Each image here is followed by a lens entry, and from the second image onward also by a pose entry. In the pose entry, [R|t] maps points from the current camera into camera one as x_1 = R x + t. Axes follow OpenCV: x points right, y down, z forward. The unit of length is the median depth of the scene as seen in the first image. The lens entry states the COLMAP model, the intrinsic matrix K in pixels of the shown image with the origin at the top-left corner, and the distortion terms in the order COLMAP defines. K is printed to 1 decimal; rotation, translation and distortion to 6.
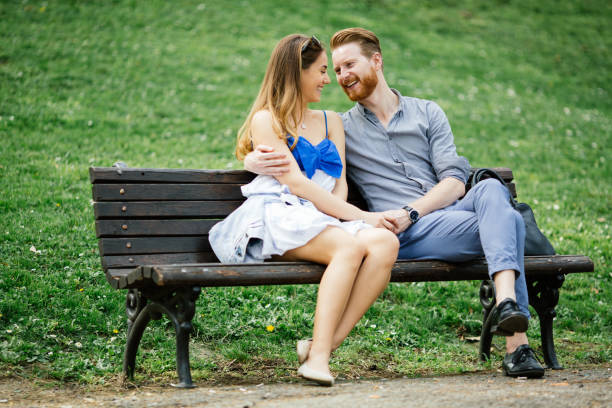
lens RADIAL K [[2317.7, 0, 306.0], [0, 2317.7, 204.0], [0, 0, 1]] dist [0.037040, 0.779968]
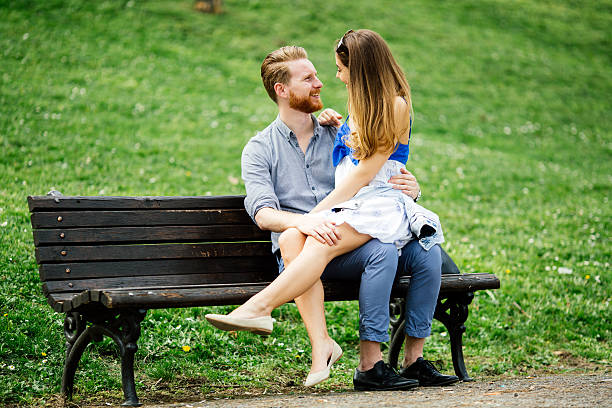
lens RADIAL K [[2317.7, 0, 306.0], [0, 2317.7, 204.0], [0, 0, 1]] dist [0.037040, 0.779968]
pose [[0.993382, -0.012837, 0.114136, -0.080572], [0.014038, 0.999854, -0.009728, -0.000386], [-0.113994, 0.011266, 0.993418, -0.042231]]
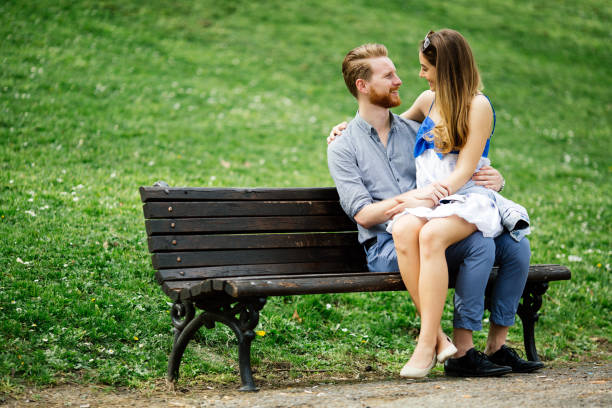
lens RADIAL K [[2317.7, 0, 306.0], [0, 2317.7, 204.0], [0, 0, 1]] dist [0.037040, 0.779968]
pose [[0.978458, -0.001388, 0.206441, -0.218919], [0.000391, 0.999988, 0.004871, -0.011875], [-0.206445, -0.004685, 0.978447, -0.059982]]
